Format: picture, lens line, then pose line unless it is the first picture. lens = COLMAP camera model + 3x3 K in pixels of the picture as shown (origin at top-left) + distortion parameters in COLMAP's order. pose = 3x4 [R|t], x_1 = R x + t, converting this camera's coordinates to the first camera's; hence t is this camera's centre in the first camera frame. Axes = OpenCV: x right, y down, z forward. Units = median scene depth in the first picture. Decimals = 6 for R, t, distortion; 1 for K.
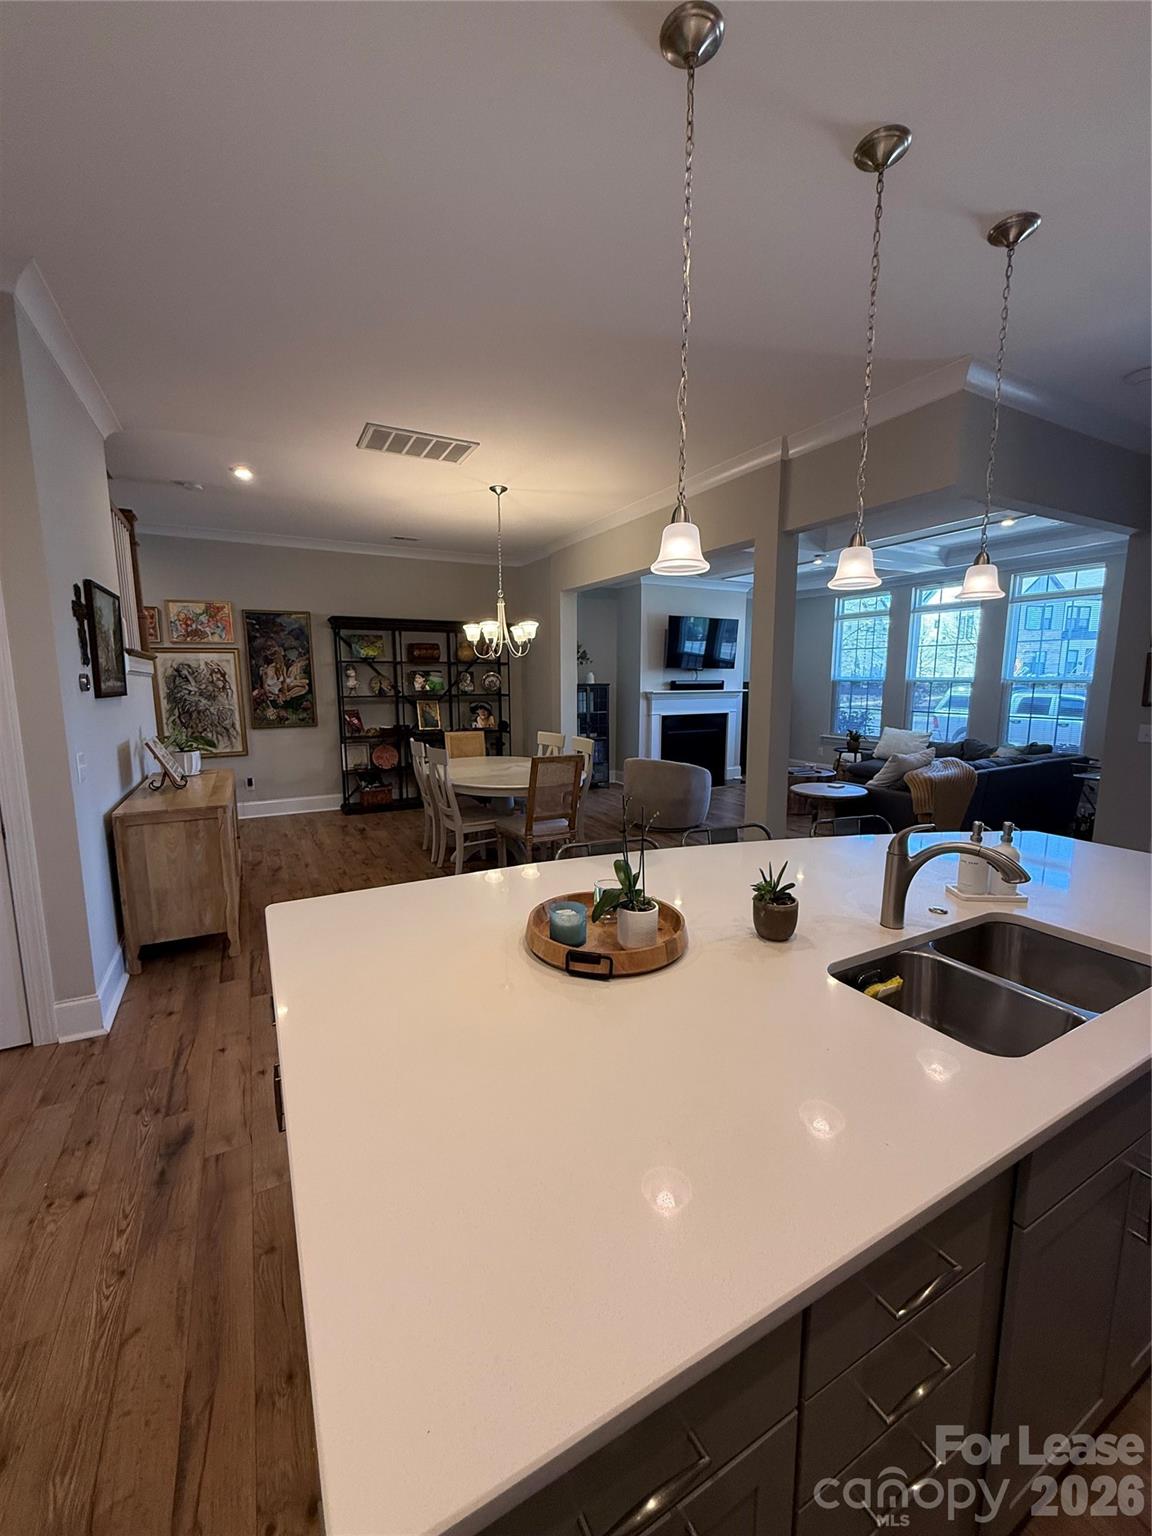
lens RADIAL K [[612.8, 0, 573.5], [0, 612.8, 765.3], [0, 0, 1]] dist [0.002915, 0.001549]
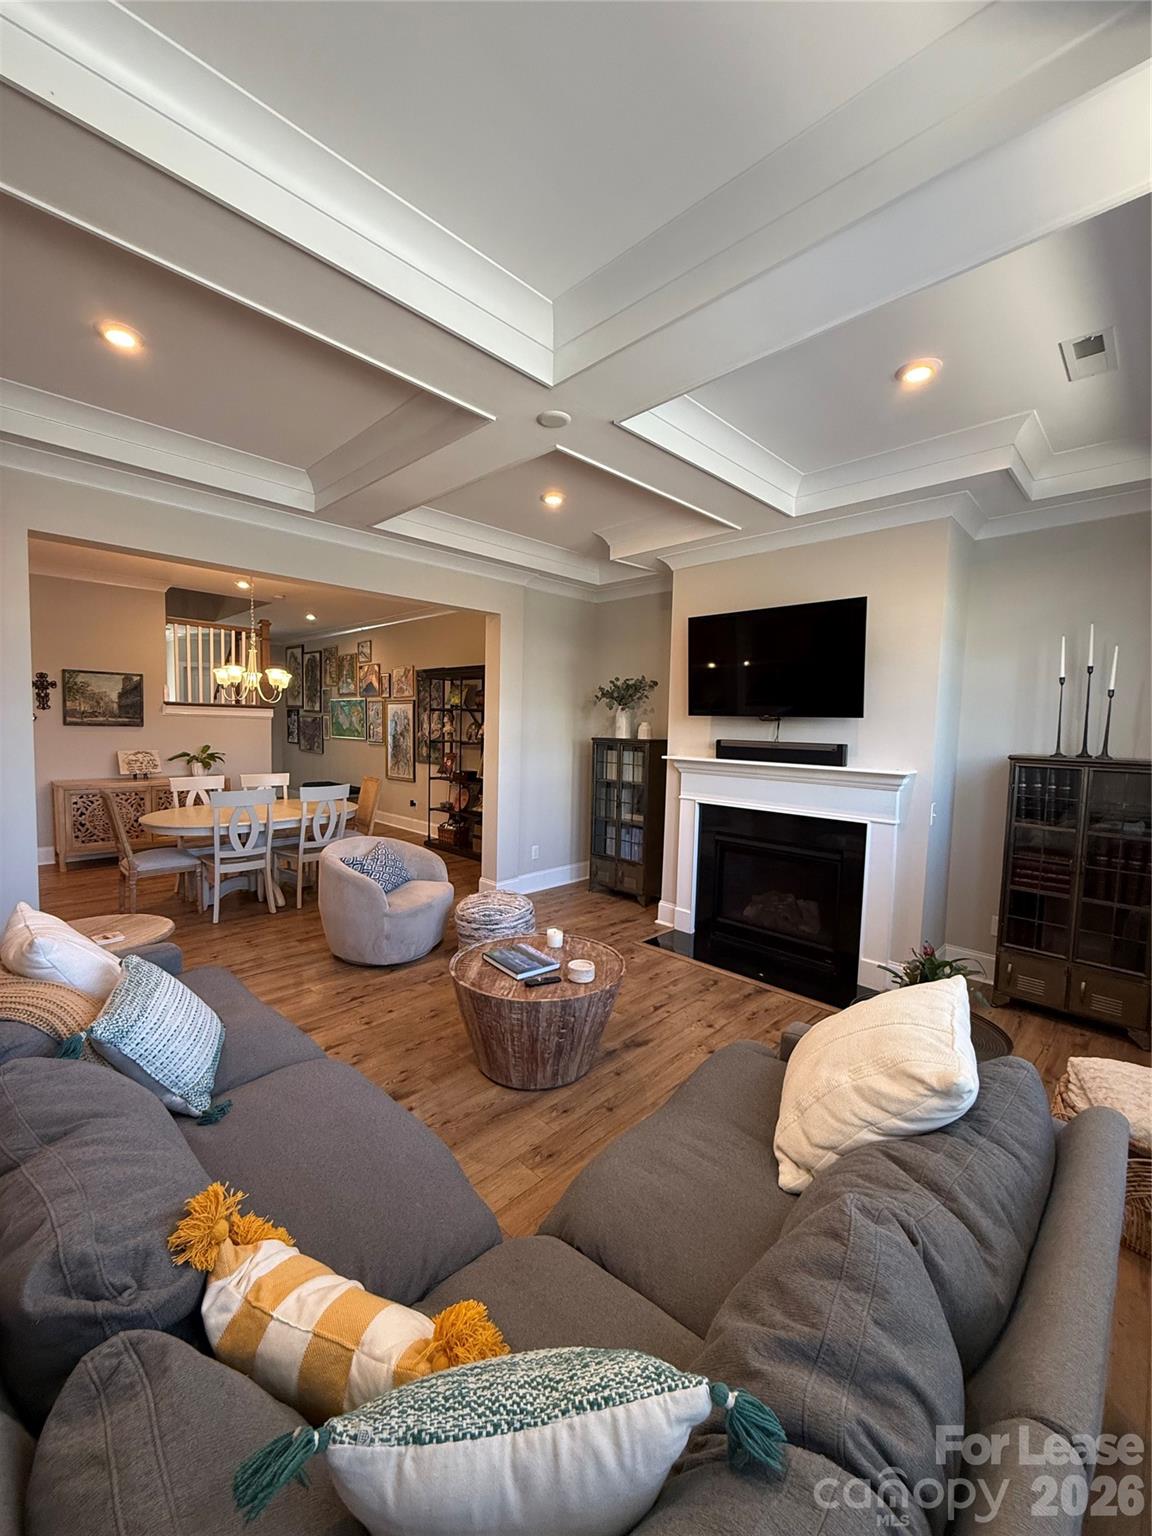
lens RADIAL K [[612.8, 0, 570.7], [0, 612.8, 767.0], [0, 0, 1]] dist [0.002915, 0.001549]
pose [[0.293134, 0.078382, -0.952853, 0.883287], [-0.158533, 0.986822, 0.032405, -0.159798], [0.942836, 0.141560, 0.301697, 1.036785]]
